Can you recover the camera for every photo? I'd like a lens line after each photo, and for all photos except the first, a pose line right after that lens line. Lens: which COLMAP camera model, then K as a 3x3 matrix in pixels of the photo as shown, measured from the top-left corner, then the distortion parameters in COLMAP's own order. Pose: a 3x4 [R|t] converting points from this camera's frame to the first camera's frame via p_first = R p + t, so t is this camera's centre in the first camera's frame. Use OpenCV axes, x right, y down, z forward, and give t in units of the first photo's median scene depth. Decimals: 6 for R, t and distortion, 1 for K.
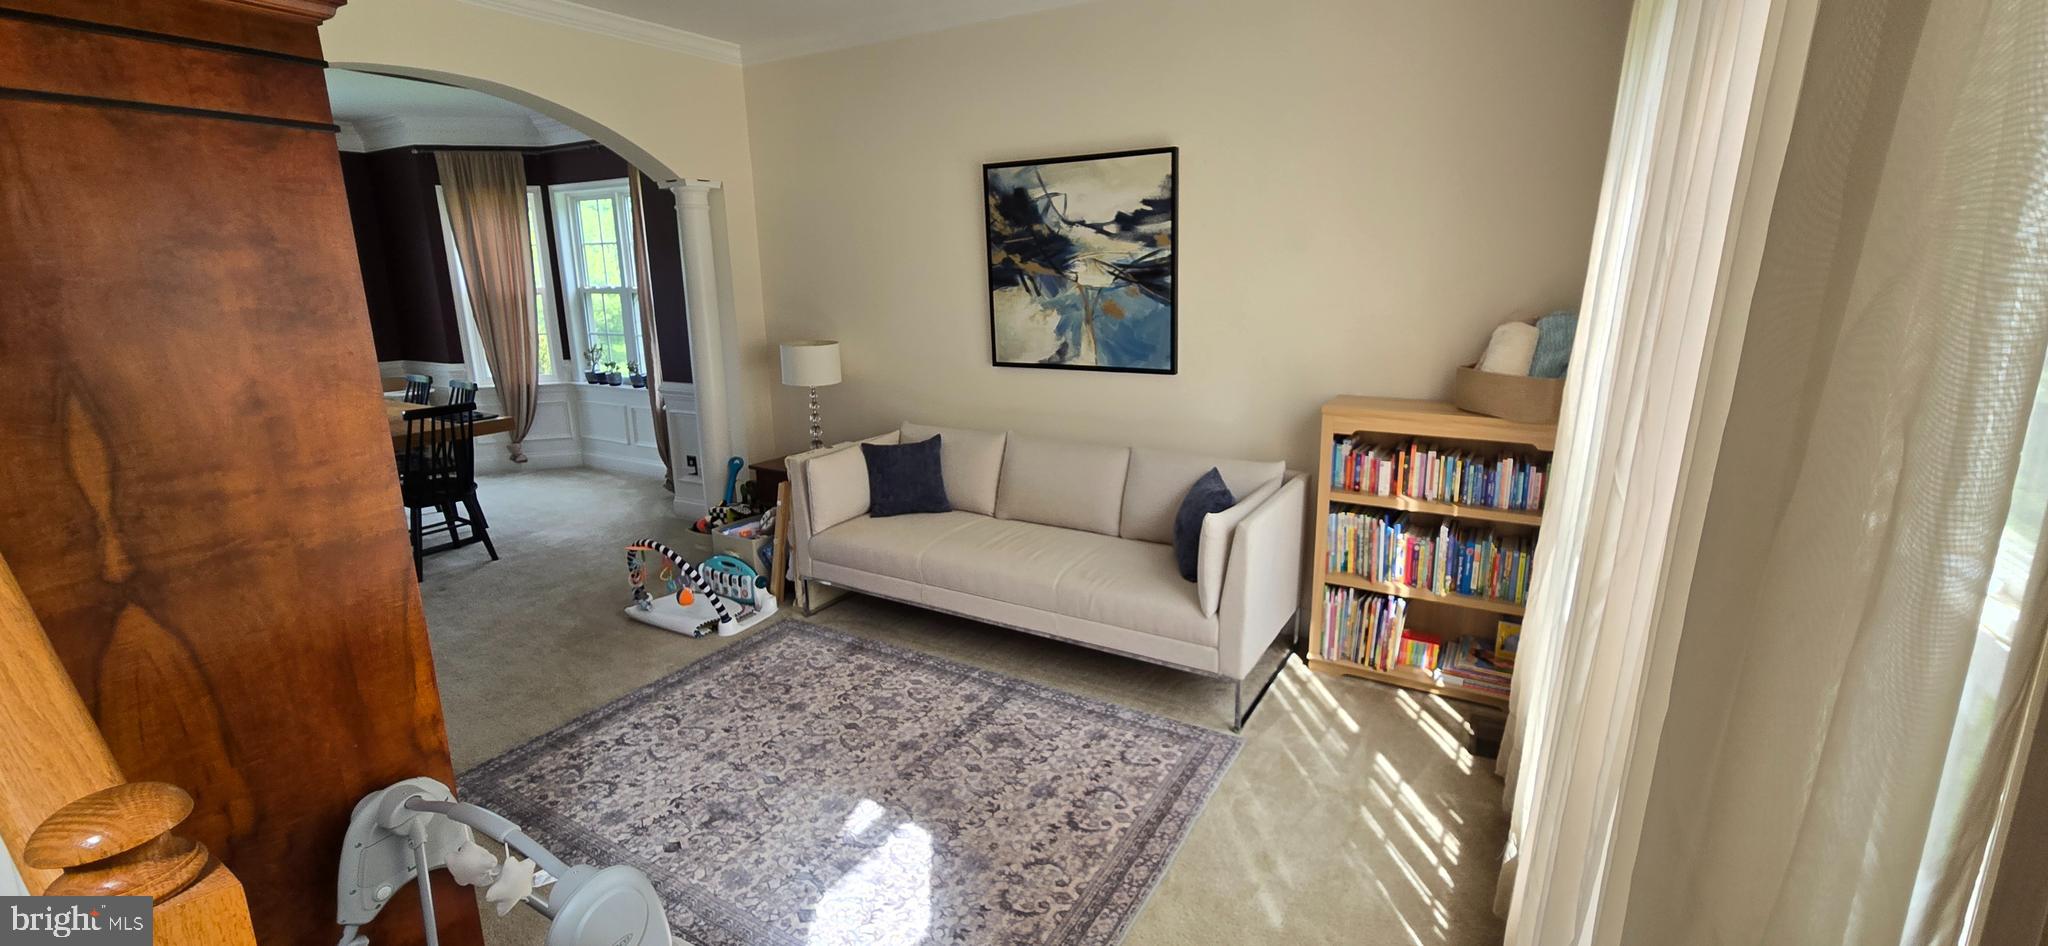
lens RADIAL K [[847.1, 0, 1027.9], [0, 847.1, 456.0], [0, 0, 1]] dist [-0.000628, -0.000047]
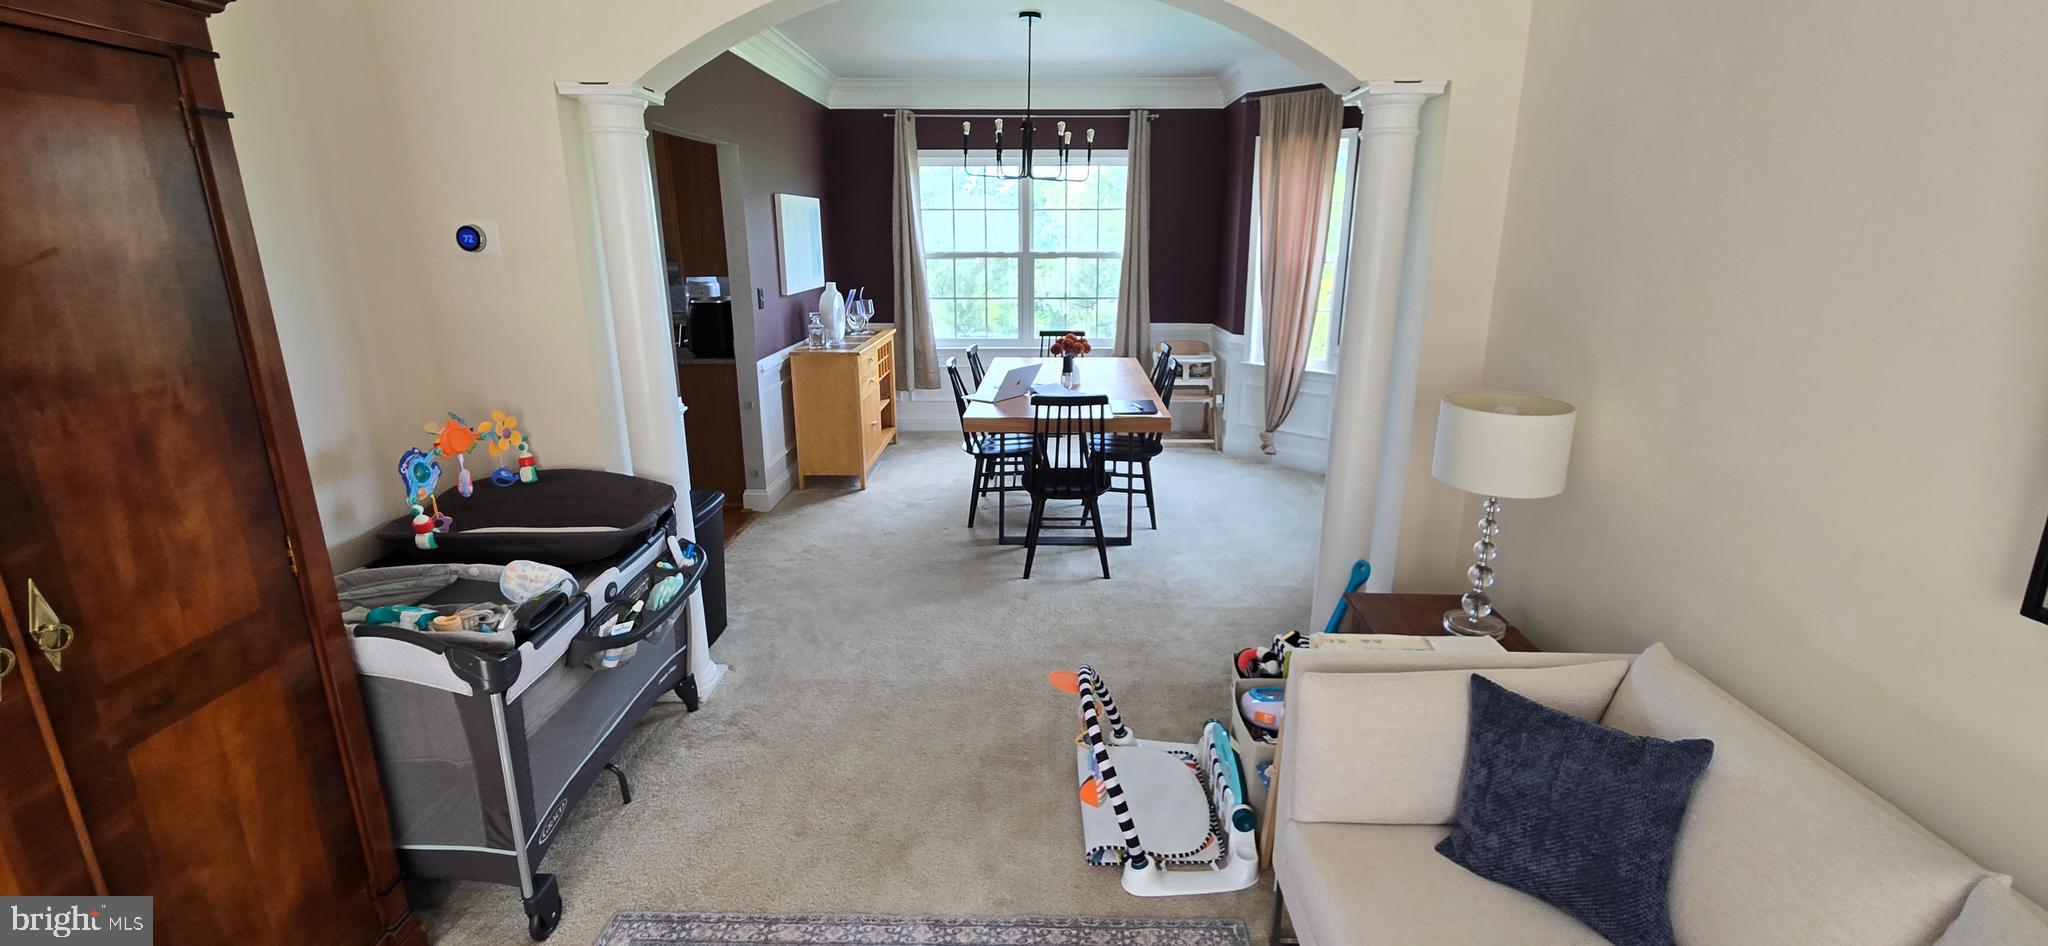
lens RADIAL K [[847.1, 0, 1027.9], [0, 847.1, 456.0], [0, 0, 1]] dist [-0.000628, -0.000047]
pose [[0.497400, 0.235852, -0.834846, 0.015279], [-0.196737, 0.967929, 0.156234, -0.118402], [0.844919, 0.086534, 0.527848, 0.490758]]
